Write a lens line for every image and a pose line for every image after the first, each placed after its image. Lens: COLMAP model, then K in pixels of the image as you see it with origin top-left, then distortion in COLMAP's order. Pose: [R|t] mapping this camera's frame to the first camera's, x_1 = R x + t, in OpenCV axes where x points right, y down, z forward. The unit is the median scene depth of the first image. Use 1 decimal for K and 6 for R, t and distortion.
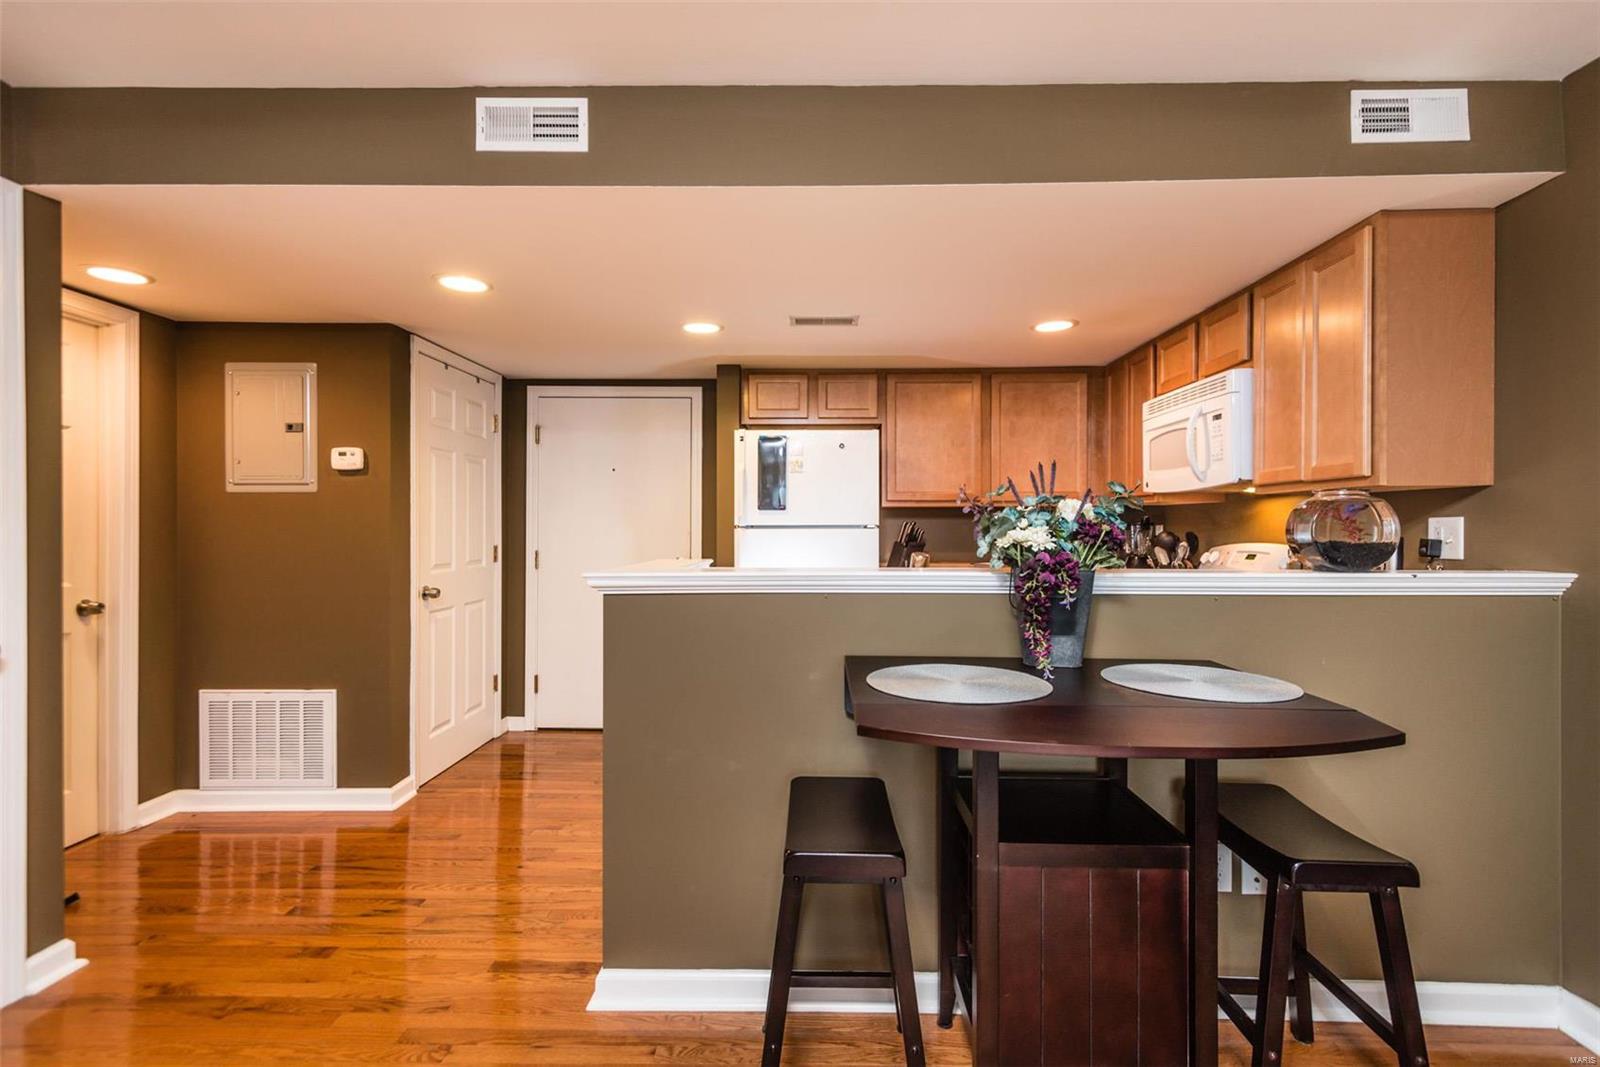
lens RADIAL K [[792.1, 0, 799.7], [0, 792.1, 535.8], [0, 0, 1]] dist [0.000982, -0.000187]
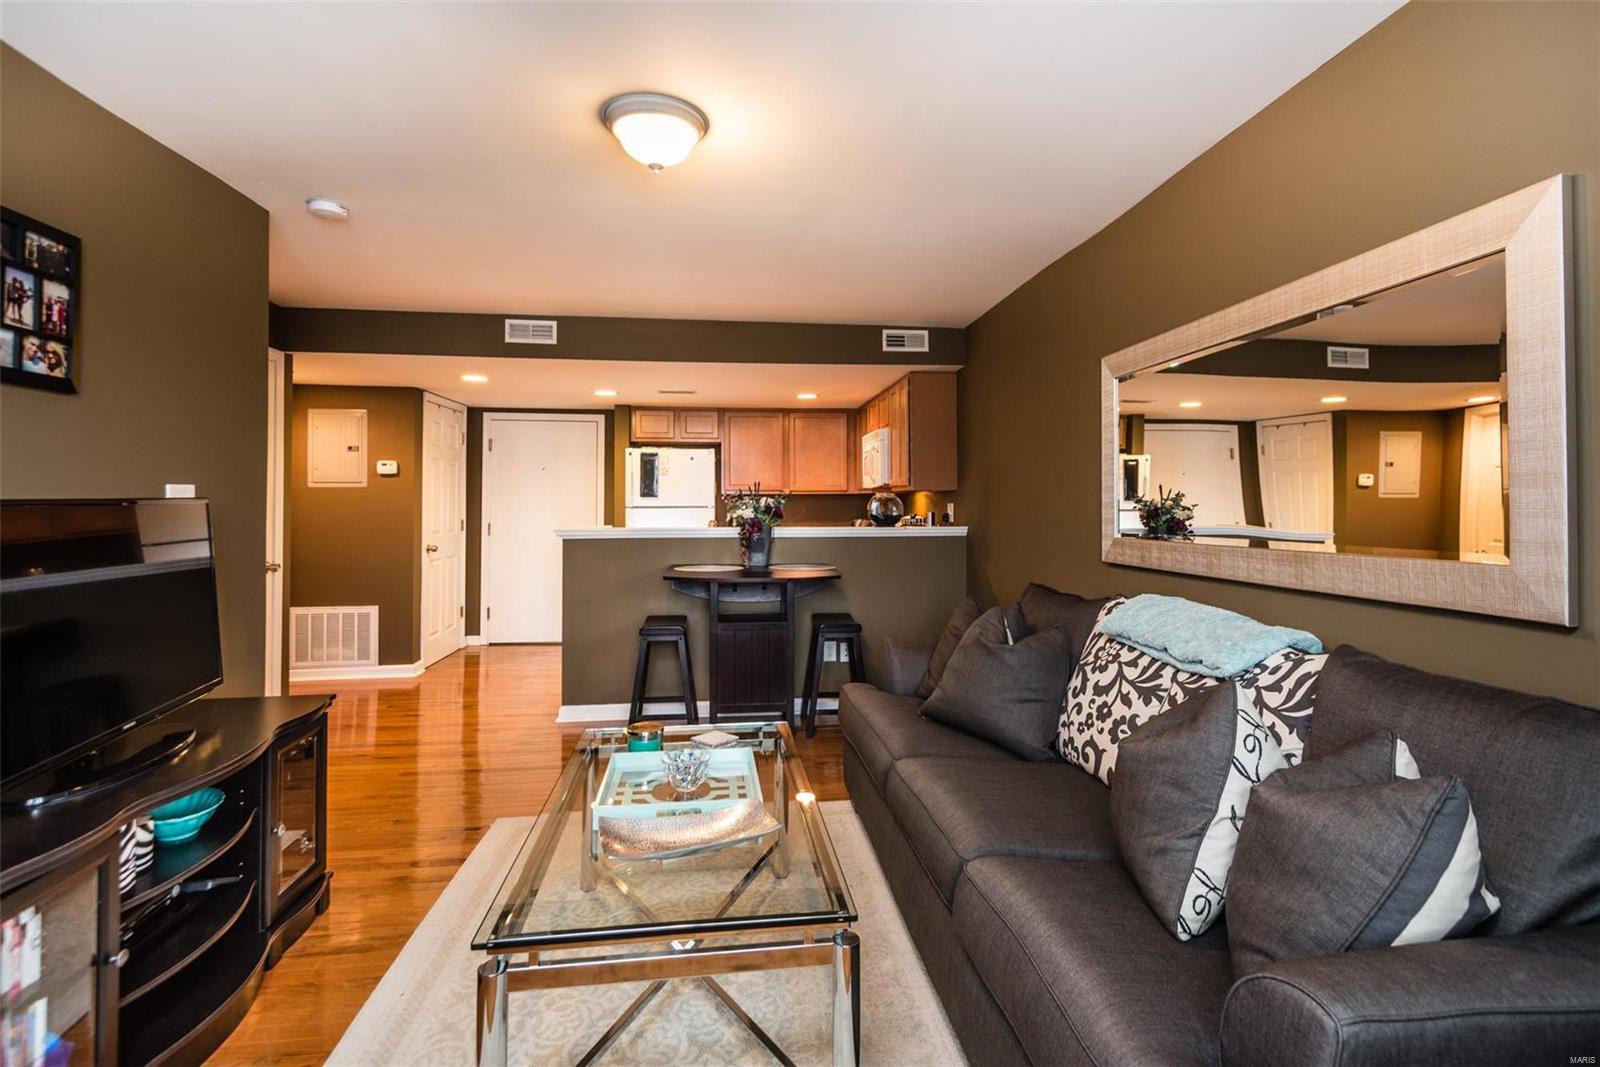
lens RADIAL K [[792.1, 0, 828.7], [0, 792.1, 499.5], [0, 0, 1]] dist [0.000982, -0.000187]
pose [[0.987256, -0.000853, 0.159136, 0.082405], [0.003116, 0.999897, -0.013976, -0.002811], [-0.159107, 0.014294, 0.987158, -0.790783]]
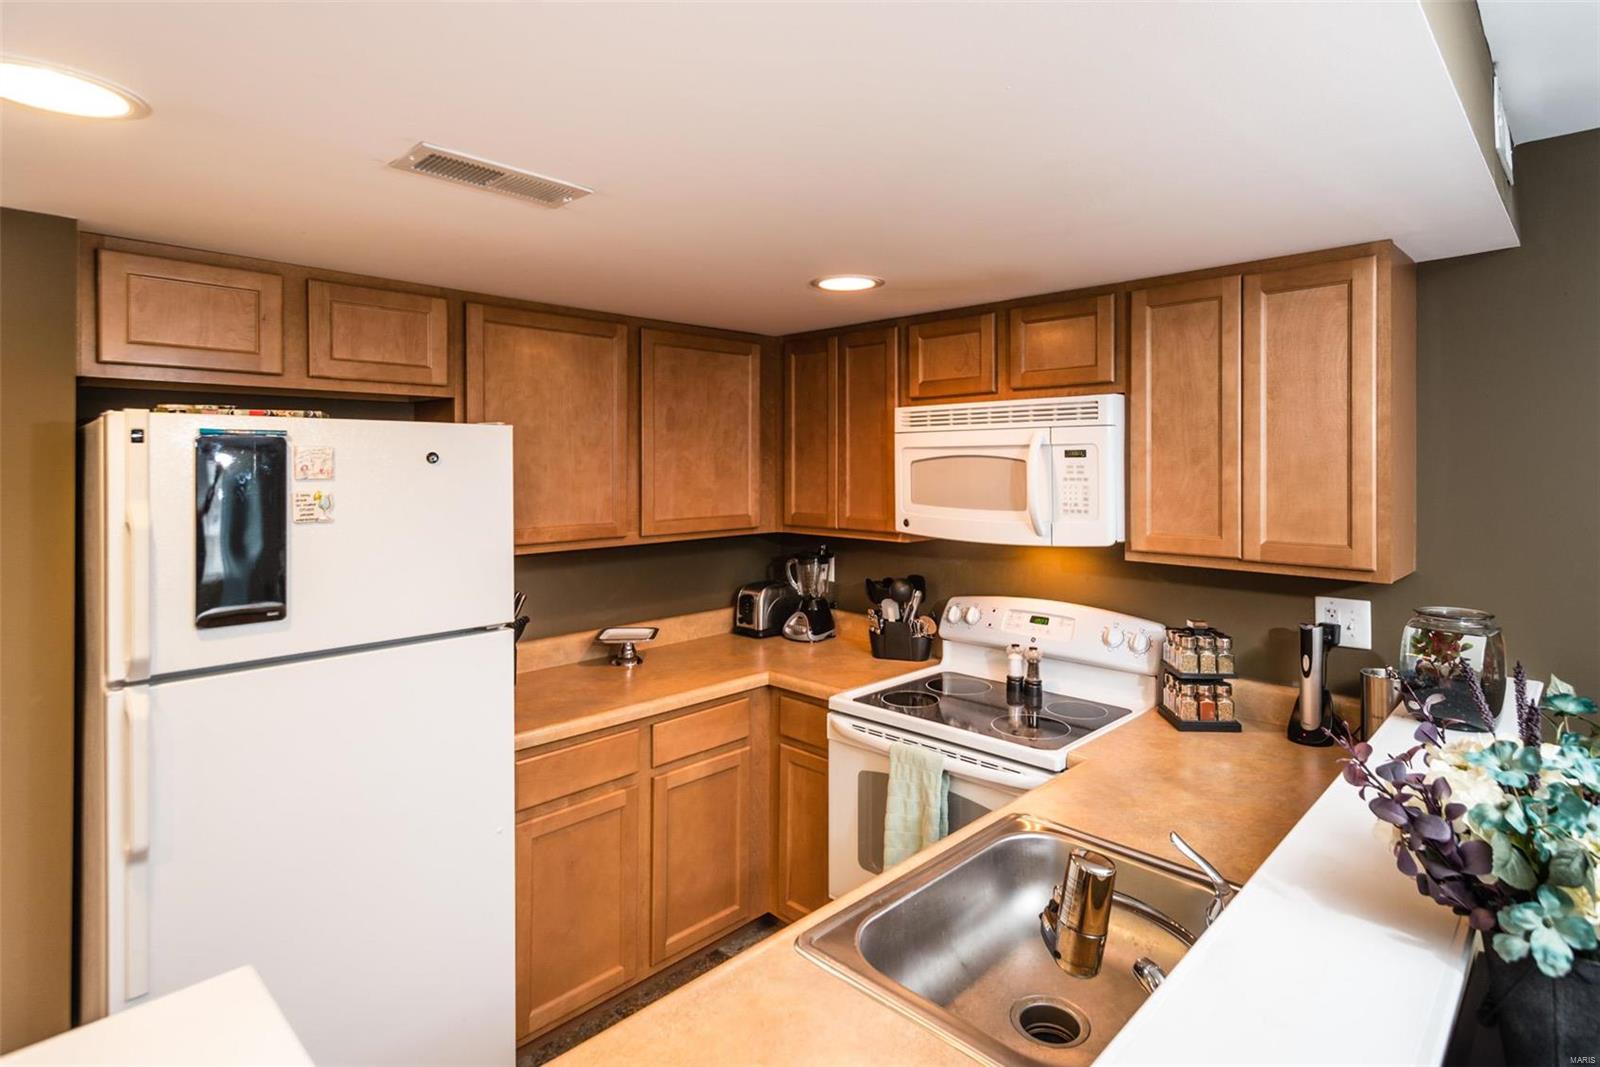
lens RADIAL K [[792.1, 0, 828.9], [0, 792.1, 453.0], [0, 0, 1]] dist [0.000982, -0.000187]
pose [[0.656807, 0.003606, 0.754050, -0.158036], [0.000867, 0.999984, -0.005537, -0.129118], [-0.754058, 0.004290, 0.656794, 0.602952]]
